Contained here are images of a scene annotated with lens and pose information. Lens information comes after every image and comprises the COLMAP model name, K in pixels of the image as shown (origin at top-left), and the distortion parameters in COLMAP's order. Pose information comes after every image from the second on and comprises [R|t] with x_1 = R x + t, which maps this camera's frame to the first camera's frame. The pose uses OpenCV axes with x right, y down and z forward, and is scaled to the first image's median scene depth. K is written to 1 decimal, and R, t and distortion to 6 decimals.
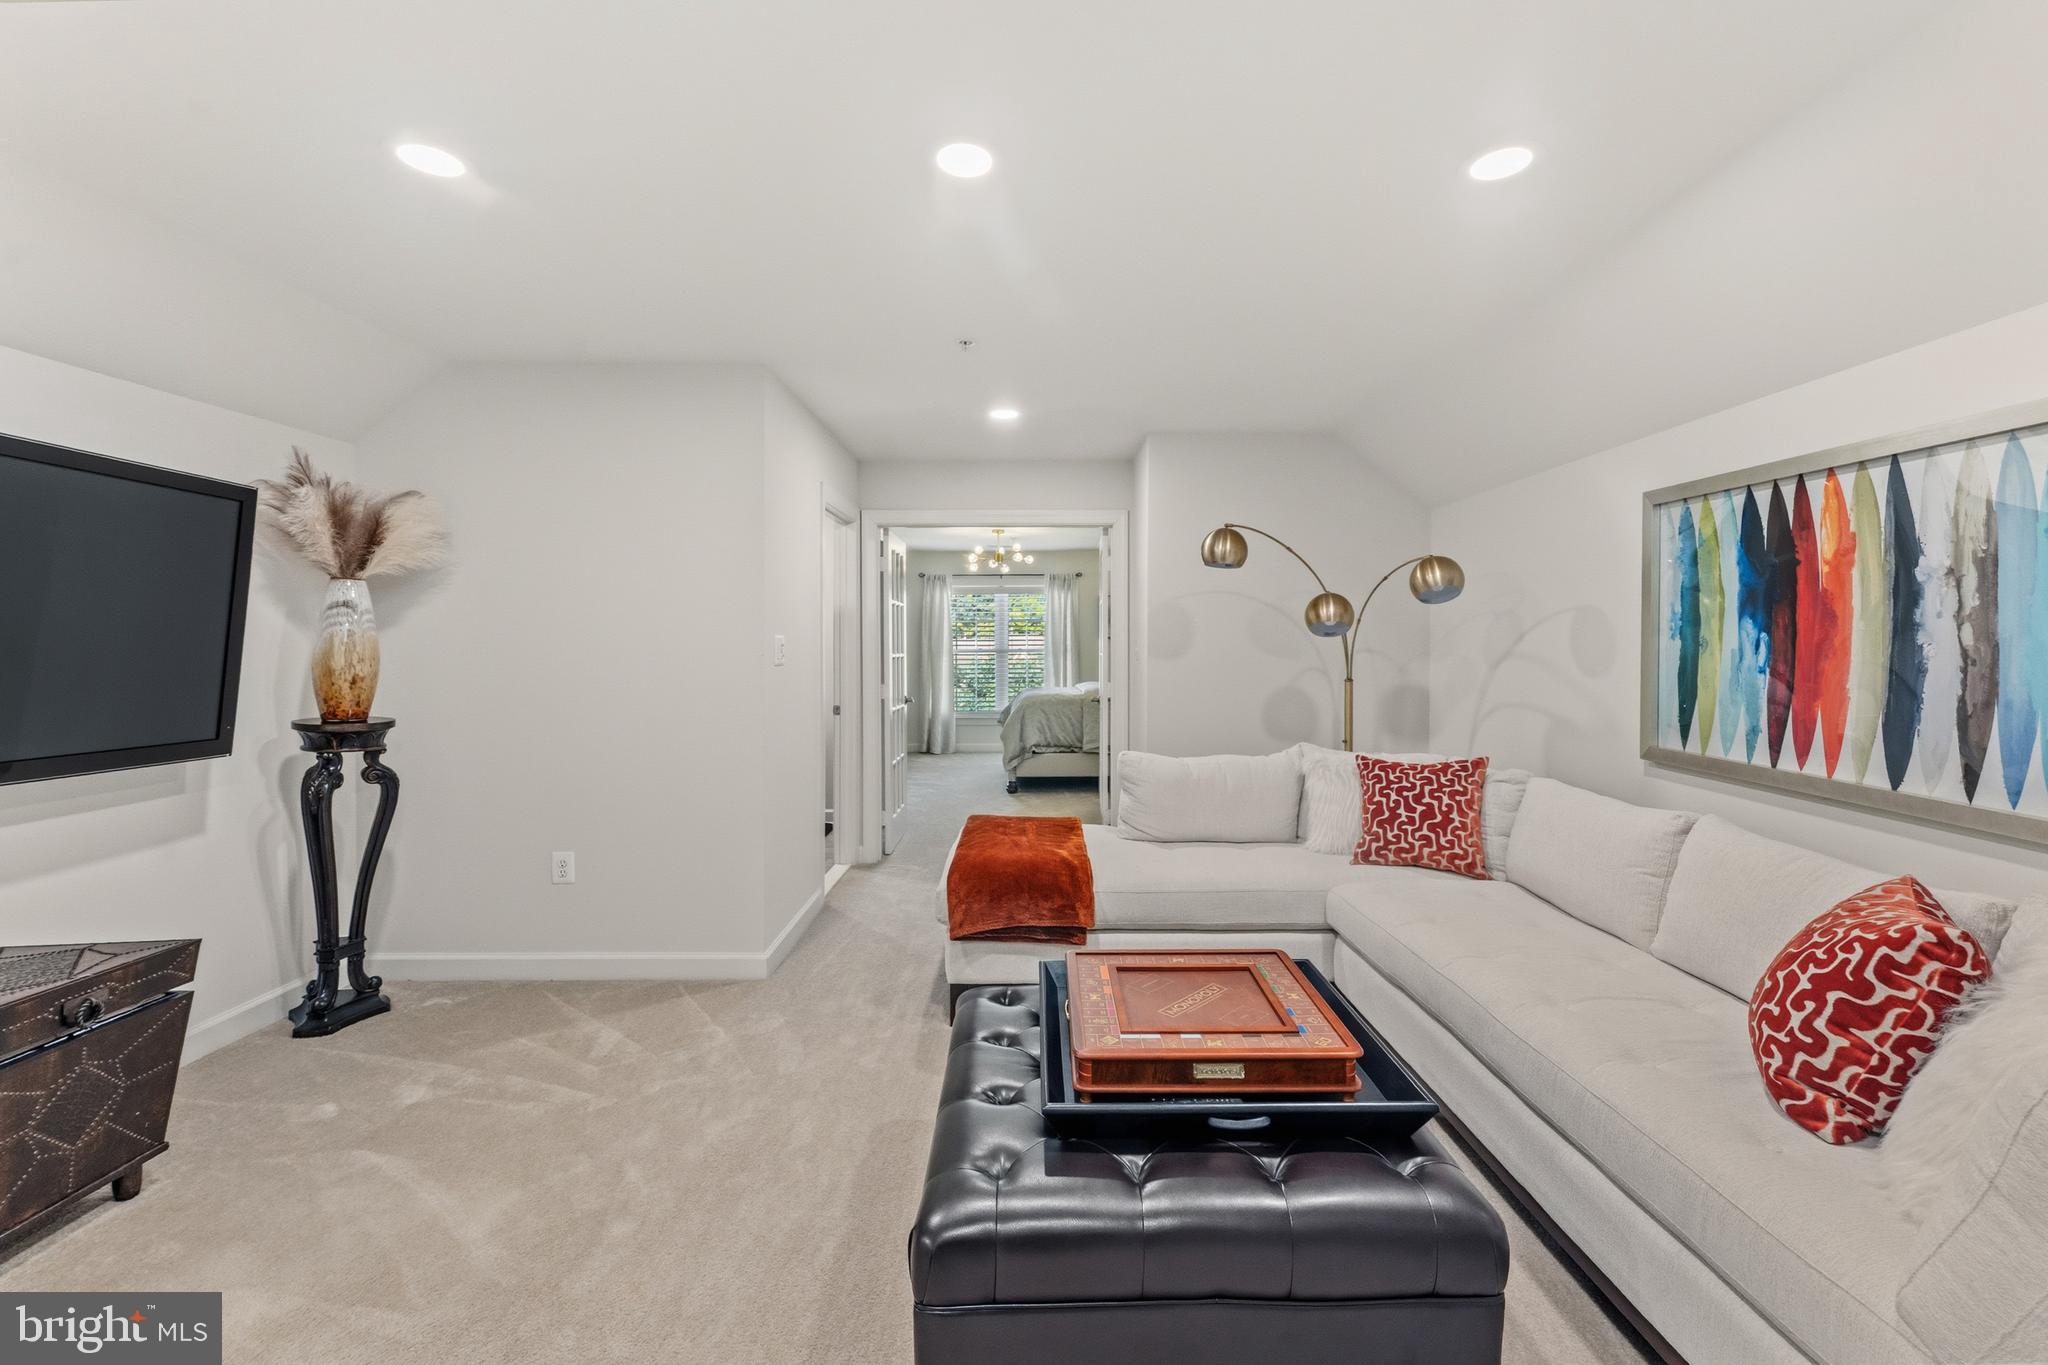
lens RADIAL K [[828.3, 0, 1037.7], [0, 828.3, 651.6], [0, 0, 1]] dist [0.004157, -0.002548]
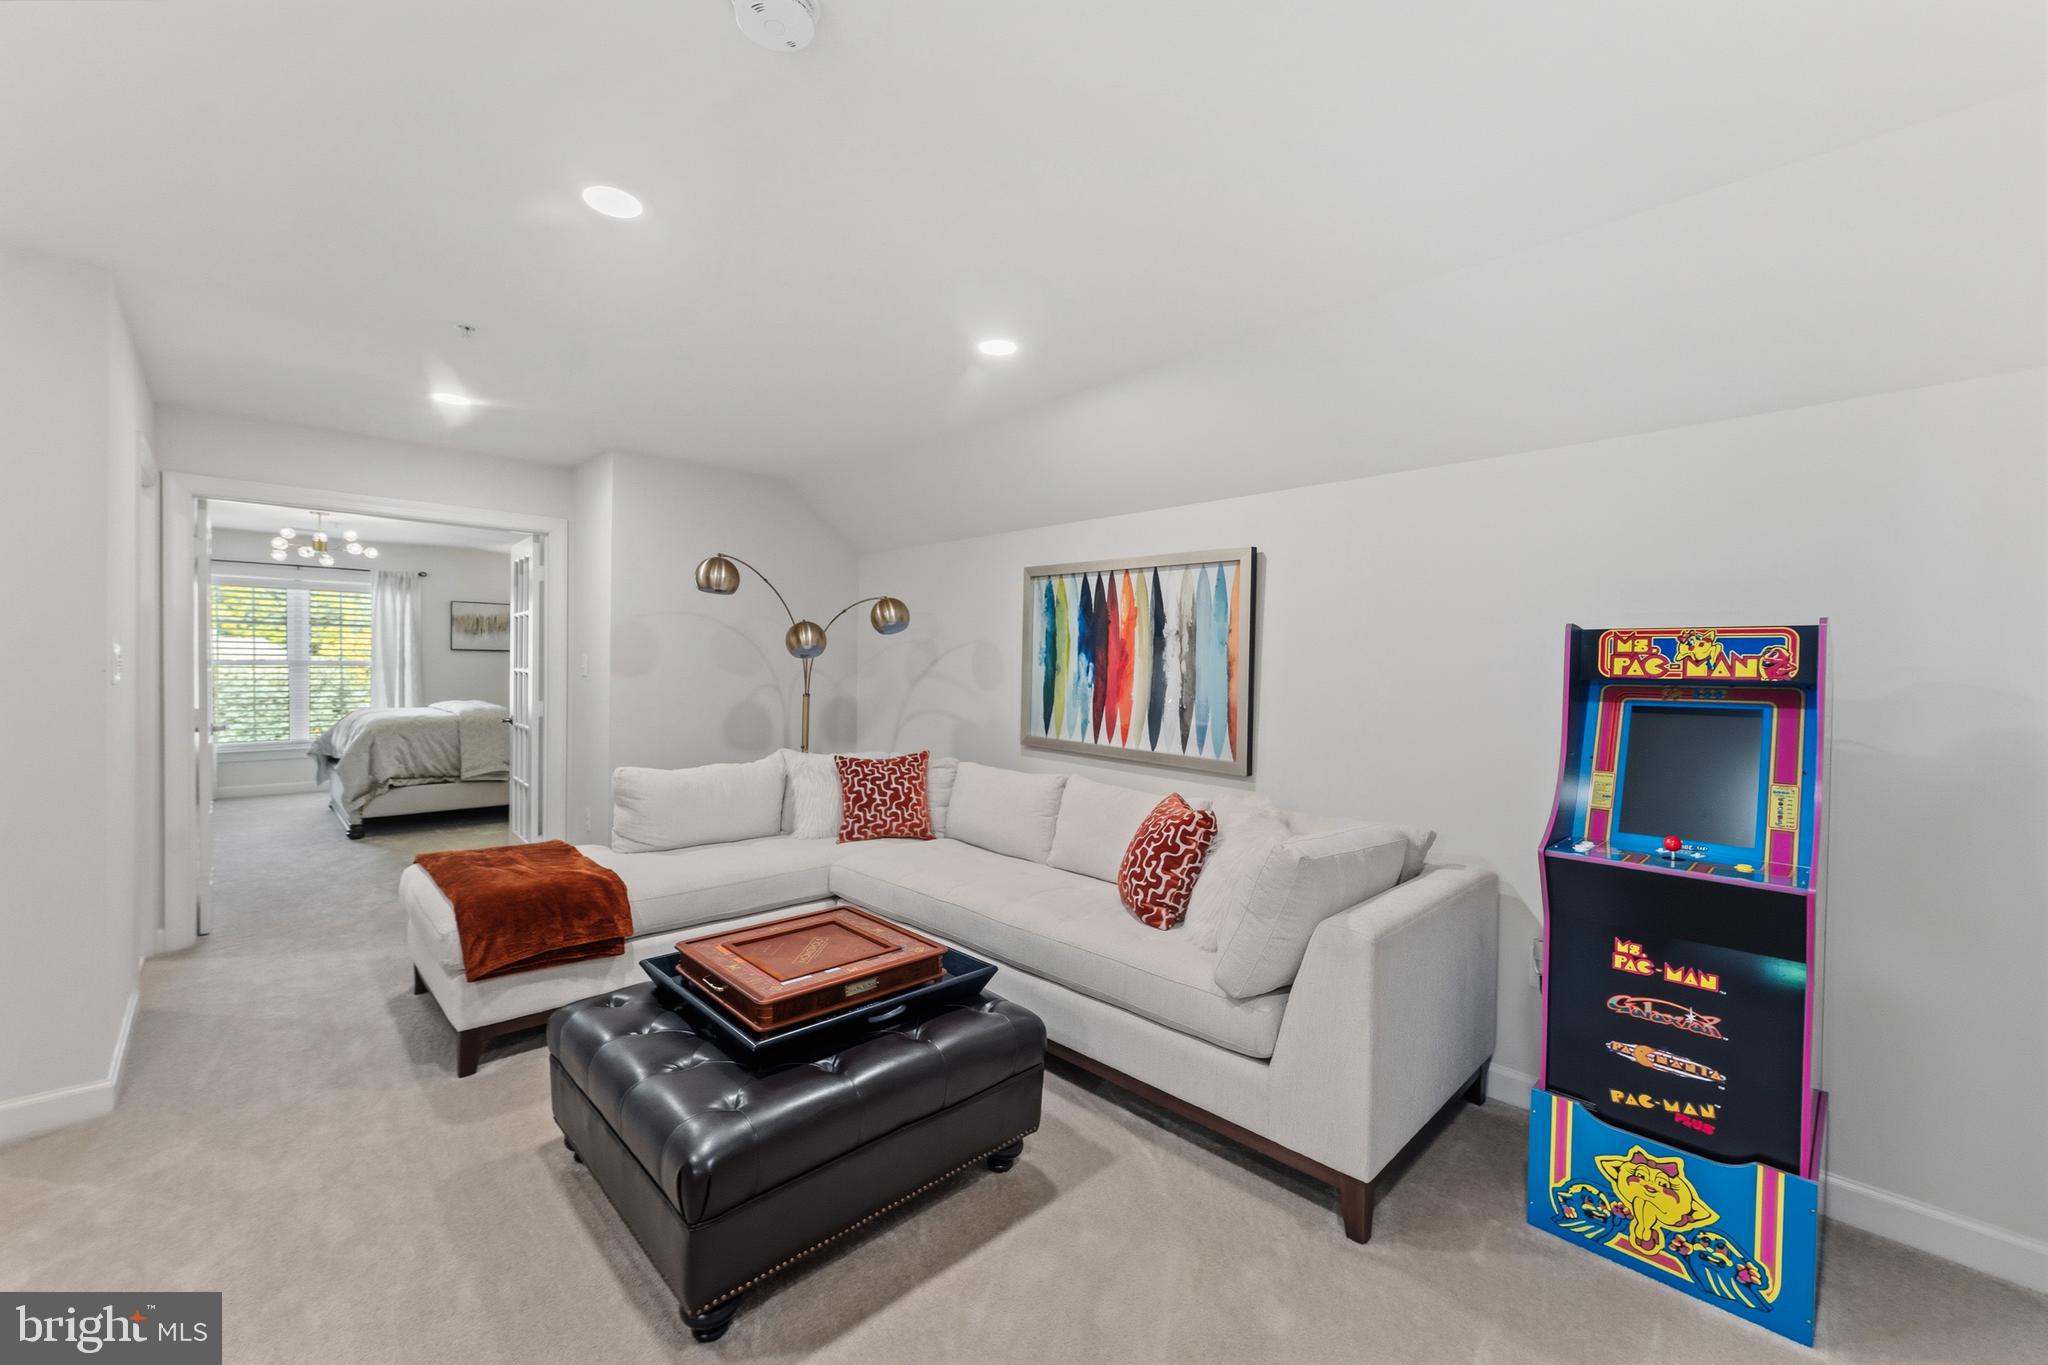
lens RADIAL K [[828.3, 0, 998.1], [0, 828.3, 672.4], [0, 0, 1]] dist [0.004157, -0.002548]
pose [[0.739774, 0.006146, 0.672828, -0.365887], [-0.010586, 0.999941, 0.002506, -0.005543], [-0.672772, -0.008976, 0.739795, -0.093820]]
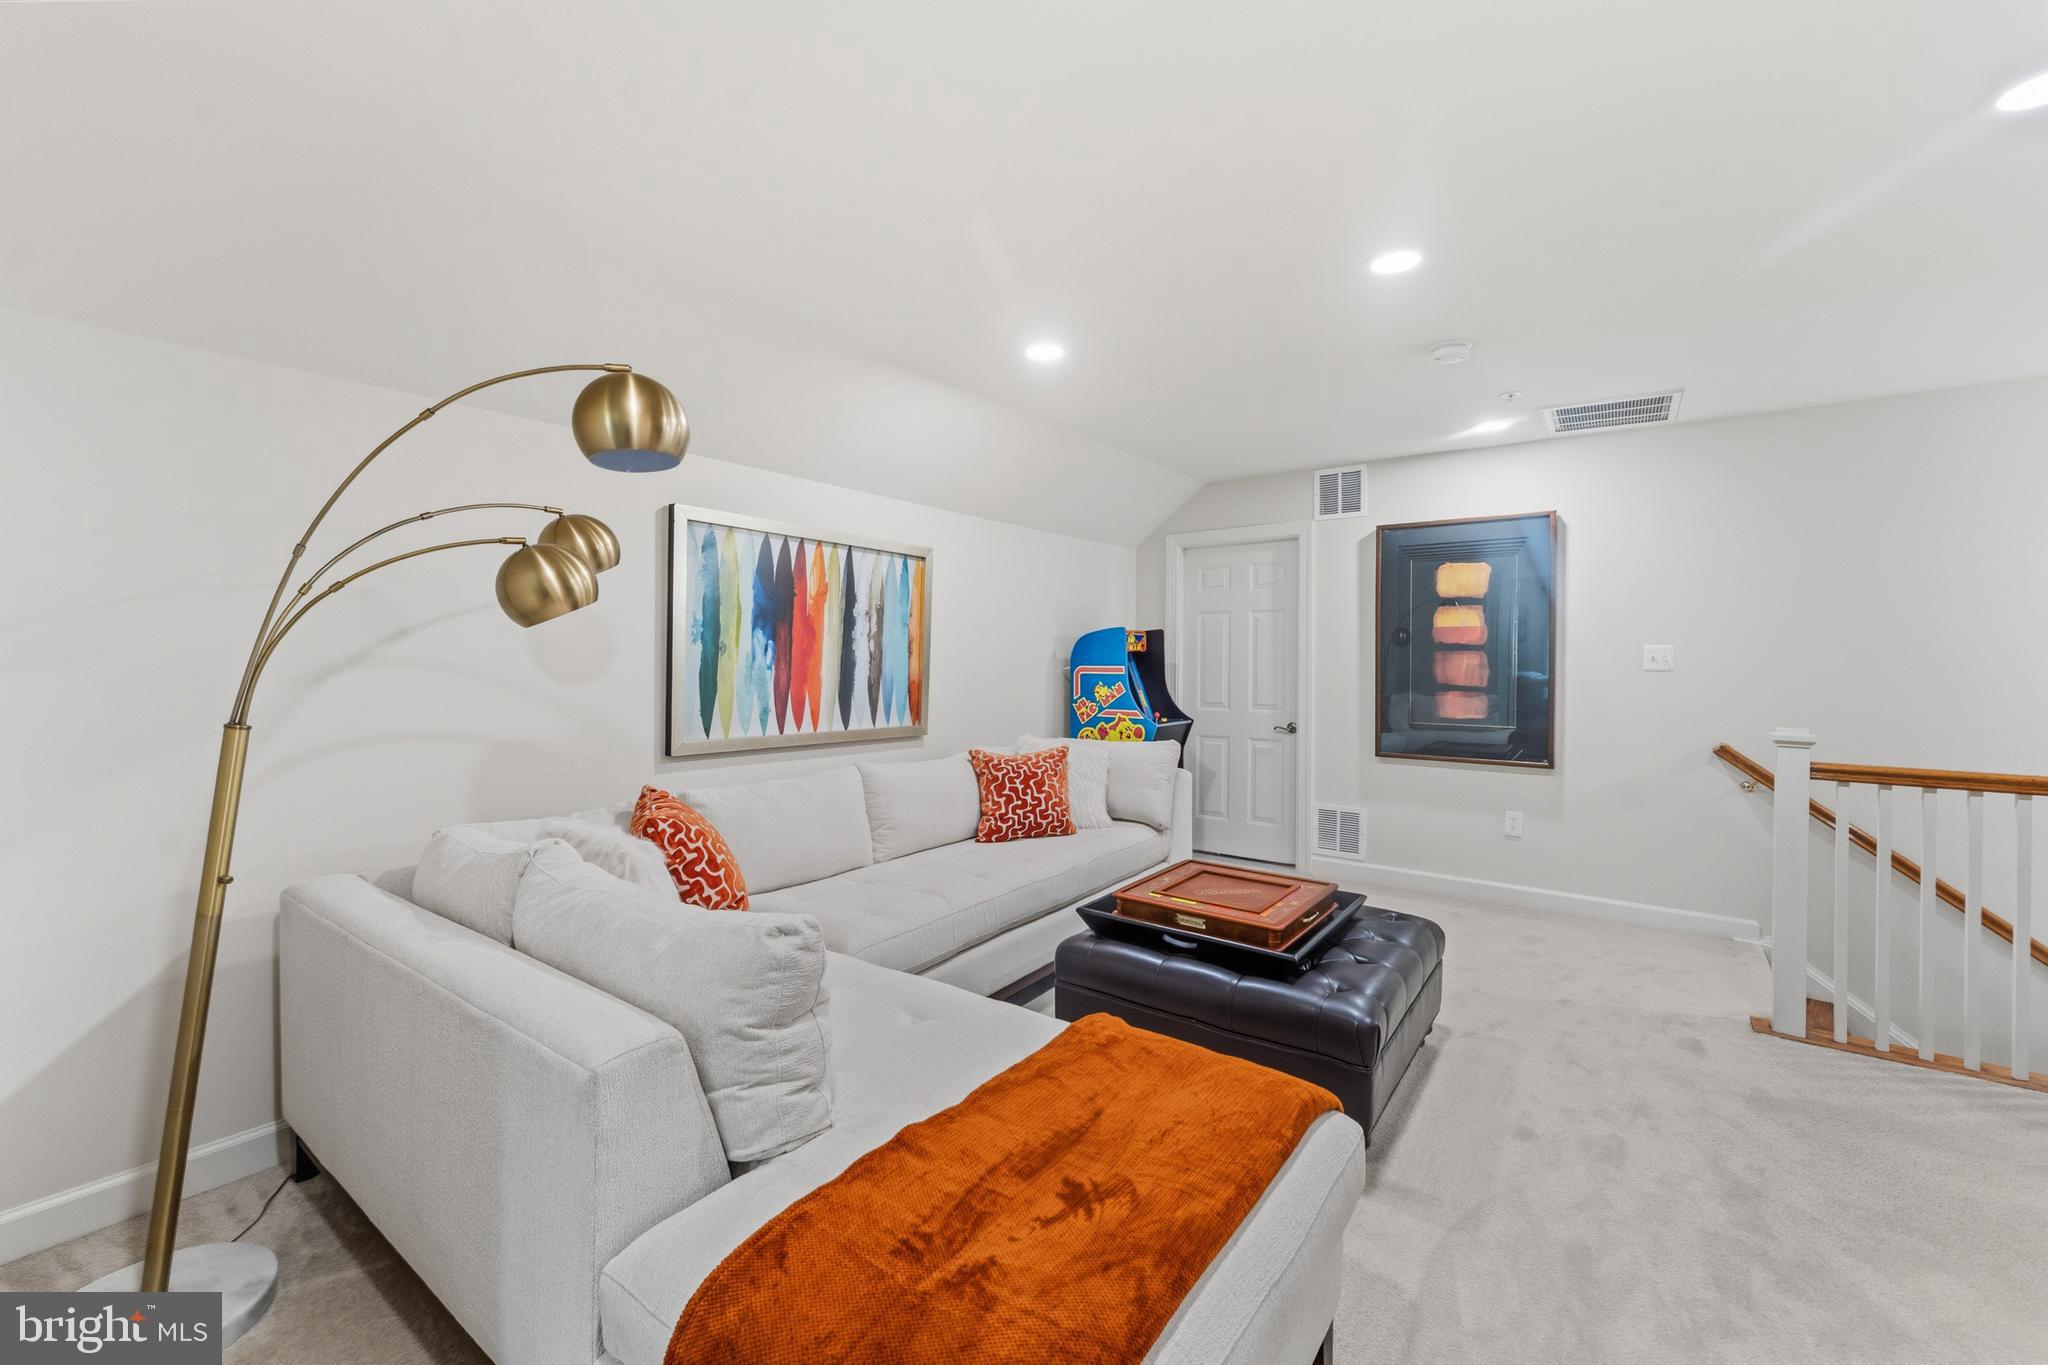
lens RADIAL K [[828.3, 0, 1037.0], [0, 828.3, 664.2], [0, 0, 1]] dist [0.004157, -0.002548]
pose [[-0.796093, -0.002401, 0.605169, -0.323948], [0.005632, 0.999919, 0.011376, 0.004047], [-0.605148, 0.012465, -0.796015, 1.814556]]
